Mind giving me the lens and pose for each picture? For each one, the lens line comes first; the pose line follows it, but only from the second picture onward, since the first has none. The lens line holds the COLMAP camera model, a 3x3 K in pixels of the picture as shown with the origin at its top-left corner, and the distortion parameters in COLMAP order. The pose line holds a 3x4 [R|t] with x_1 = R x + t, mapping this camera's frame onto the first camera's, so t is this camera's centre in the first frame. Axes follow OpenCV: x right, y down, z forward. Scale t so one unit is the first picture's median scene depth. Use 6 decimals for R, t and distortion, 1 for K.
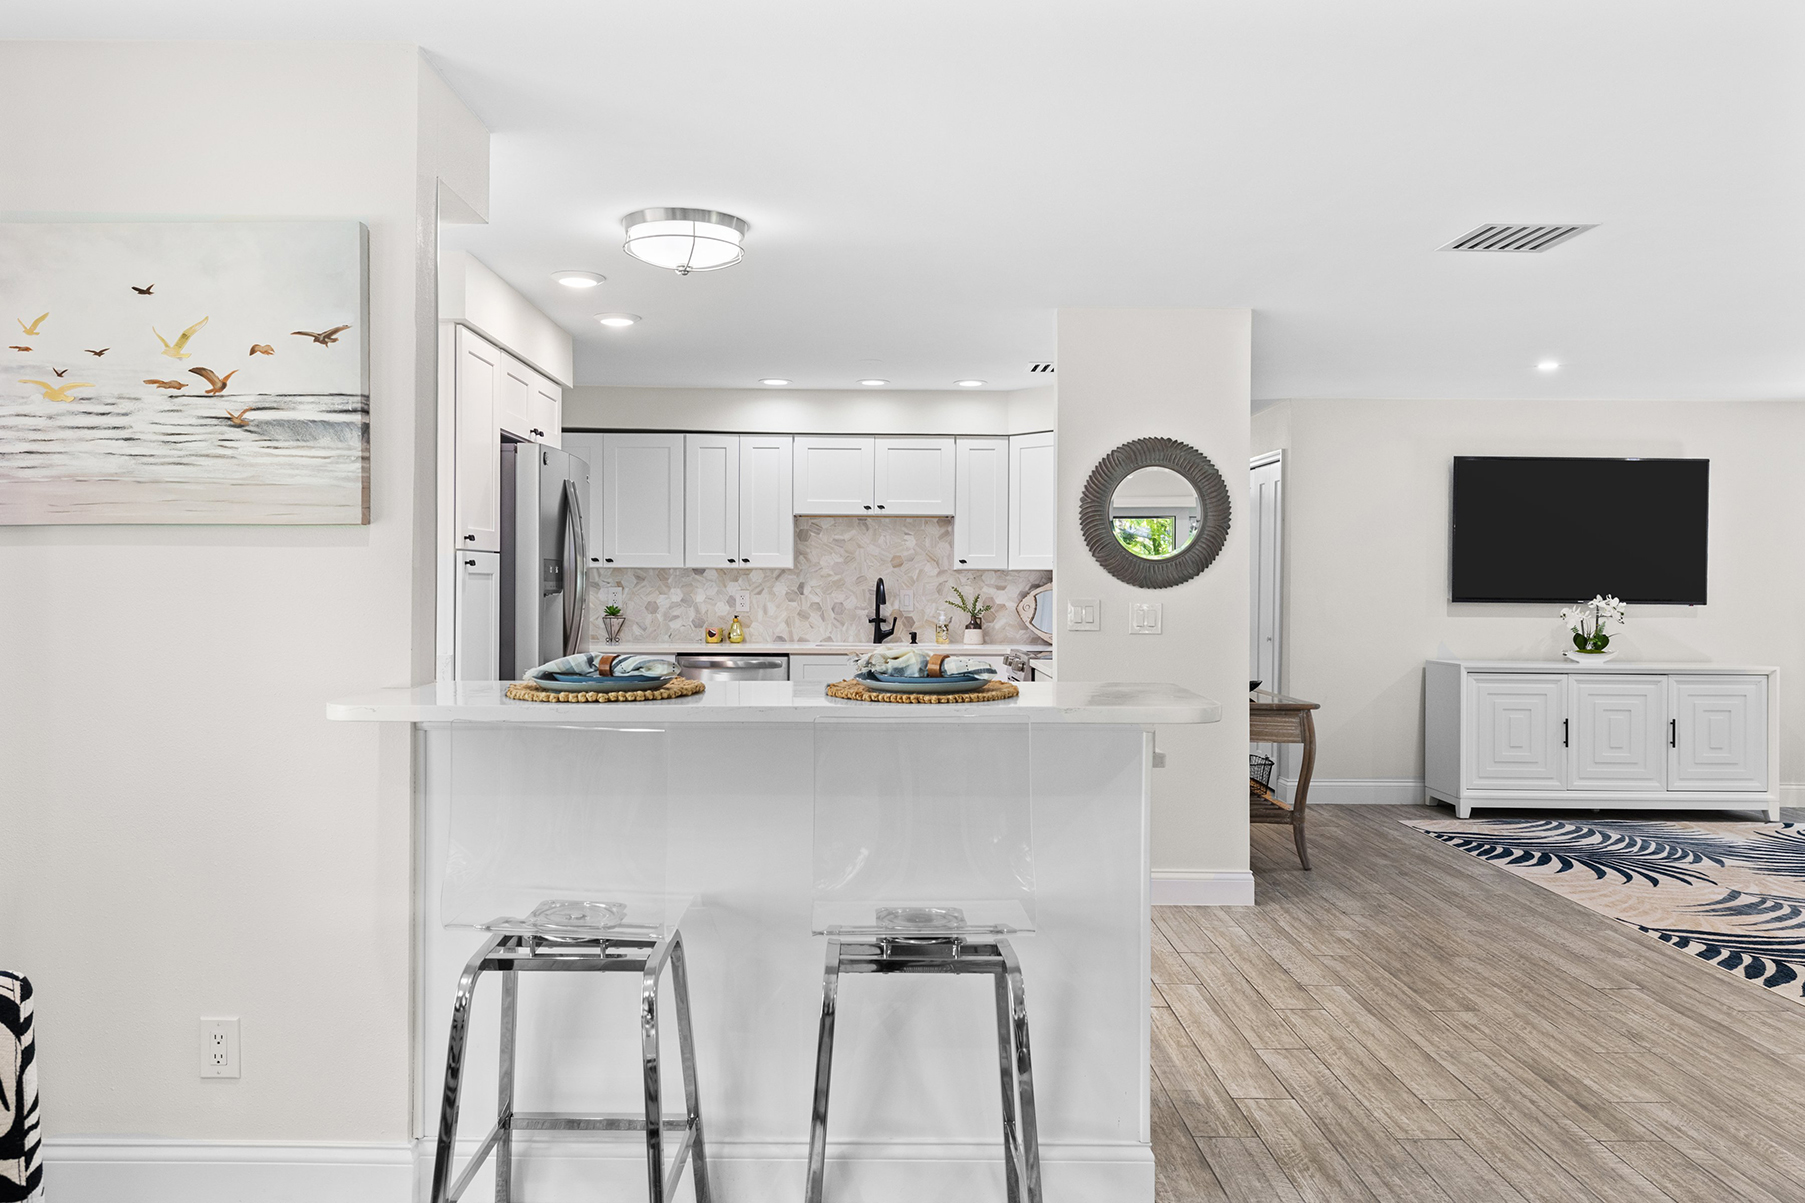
lens RADIAL K [[1276.8, 0, 878.8], [0, 1276.8, 585.2], [0, 0, 1]] dist [0.016417, -0.026014]
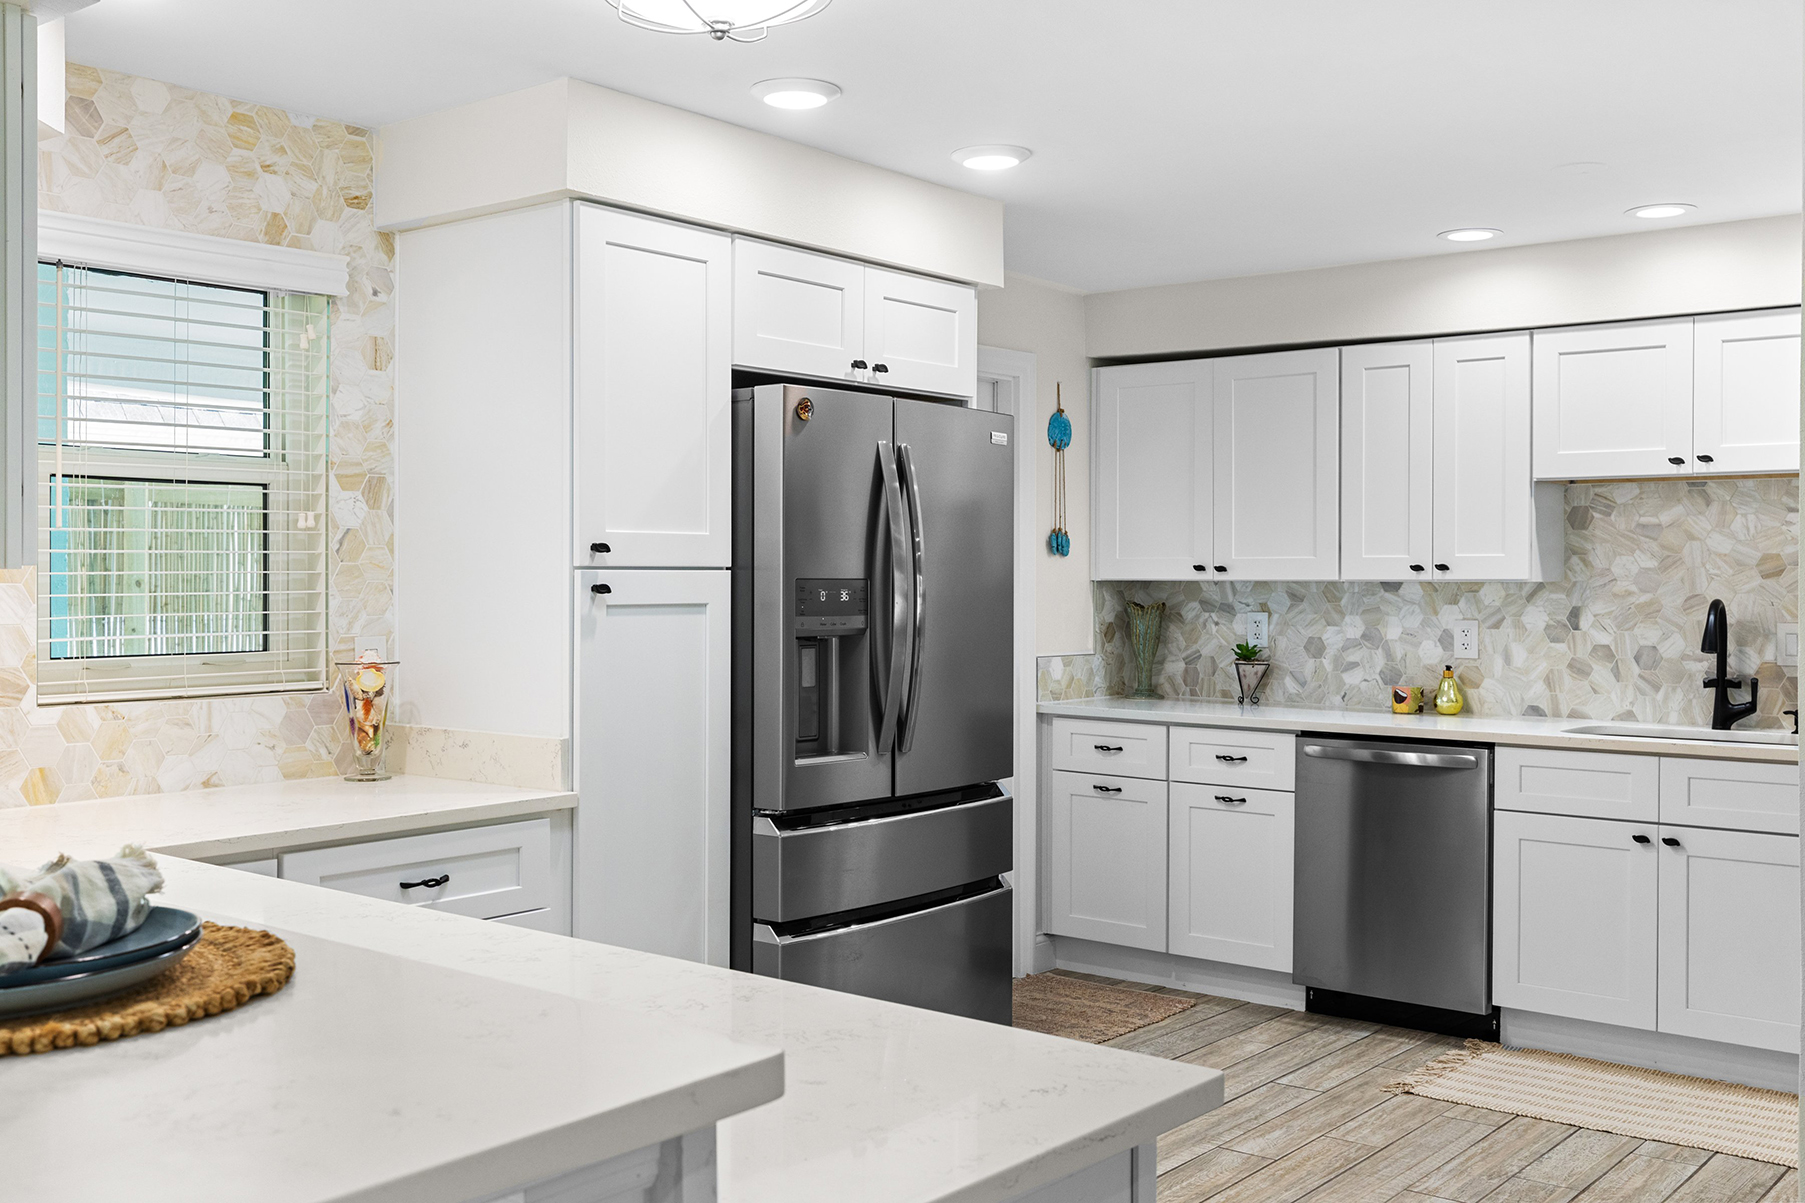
lens RADIAL K [[1748.0, 0, 892.5], [0, 1748.0, 589.4], [0, 0, 1]] dist [0.040495, -0.123057]
pose [[0.772537, 0.000966, -0.634968, 0.198271], [0.000322, 0.999998, 0.001913, -0.011675], [0.634969, -0.001682, 0.772536, 0.276744]]
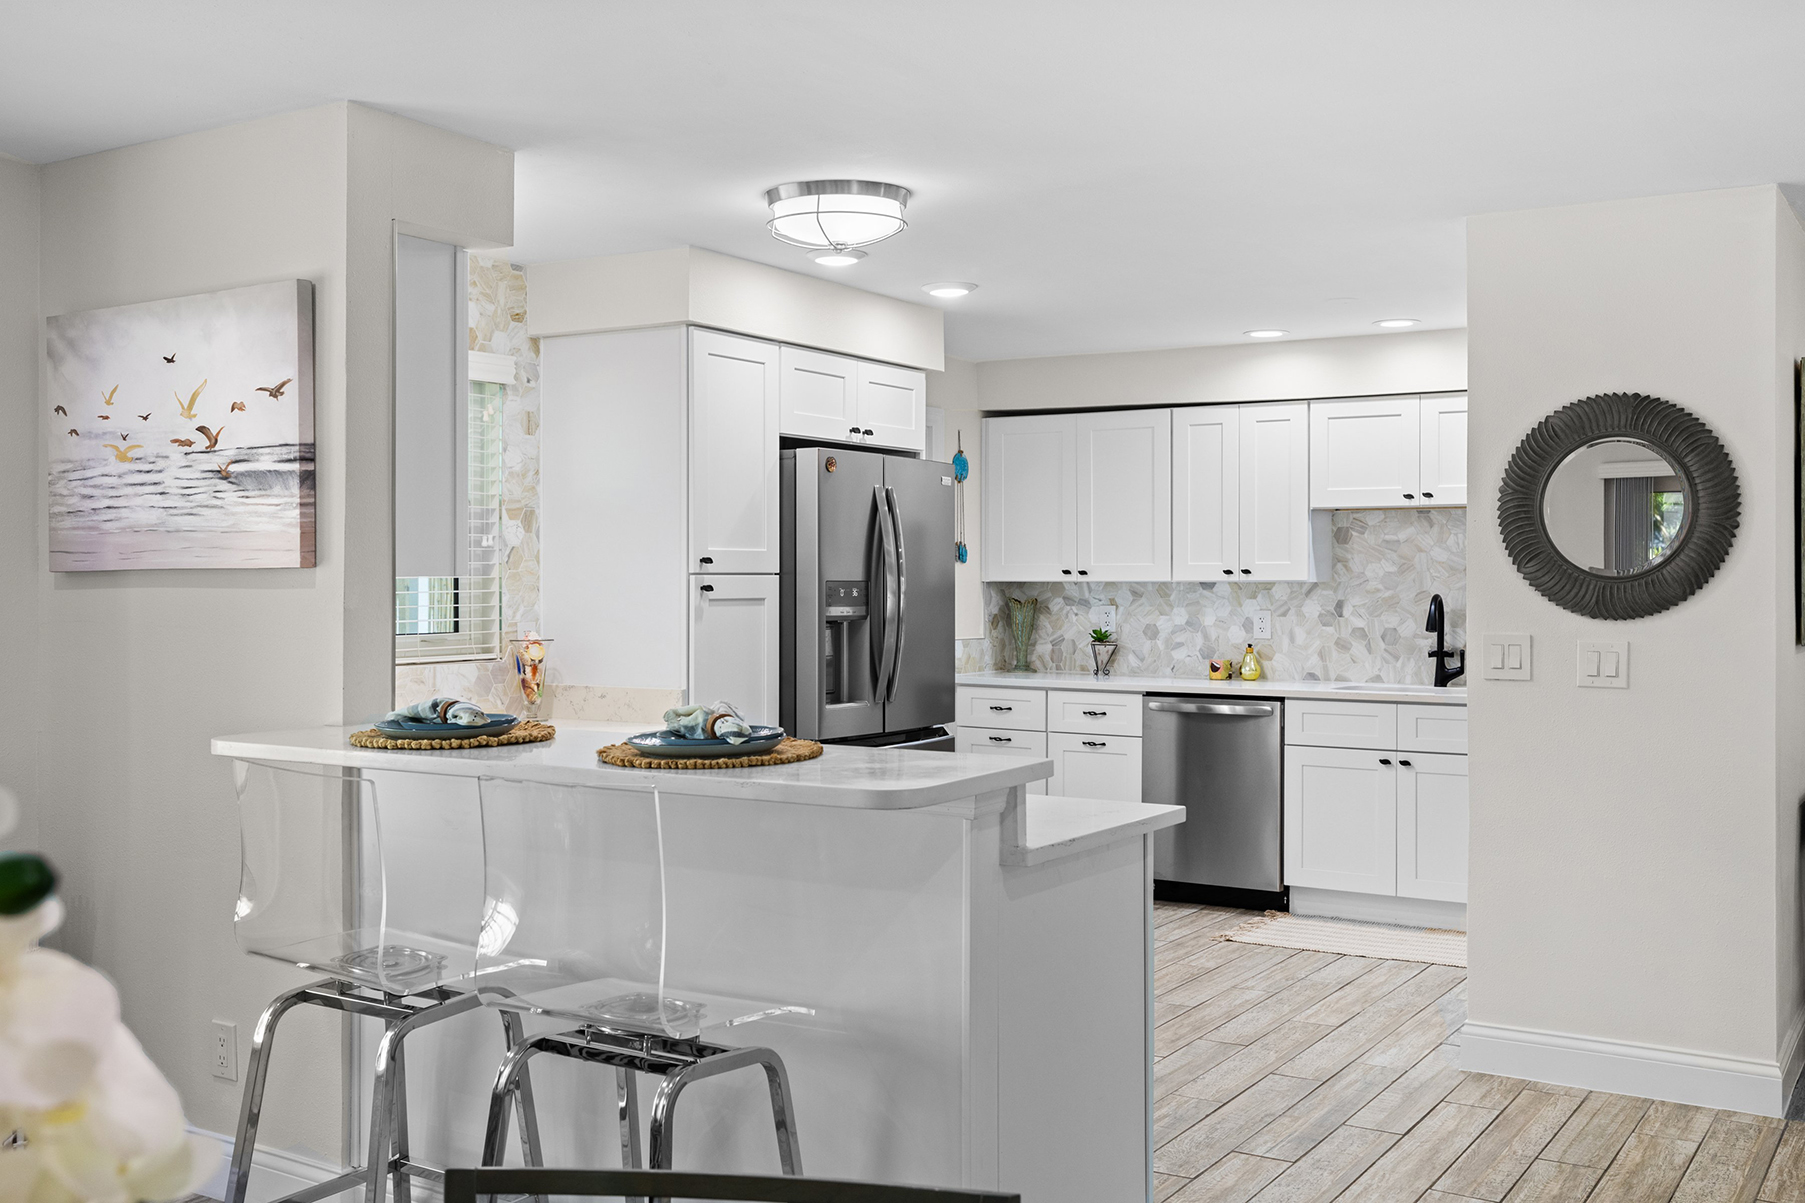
lens RADIAL K [[1748.0, 0, 892.5], [0, 1748.0, 589.4], [0, 0, 1]] dist [0.040495, -0.123057]
pose [[0.843768, -0.001355, -0.536707, 0.282718], [0.002613, 0.999995, 0.001584, -0.011343], [0.536702, -0.002739, 0.843767, 0.018397]]
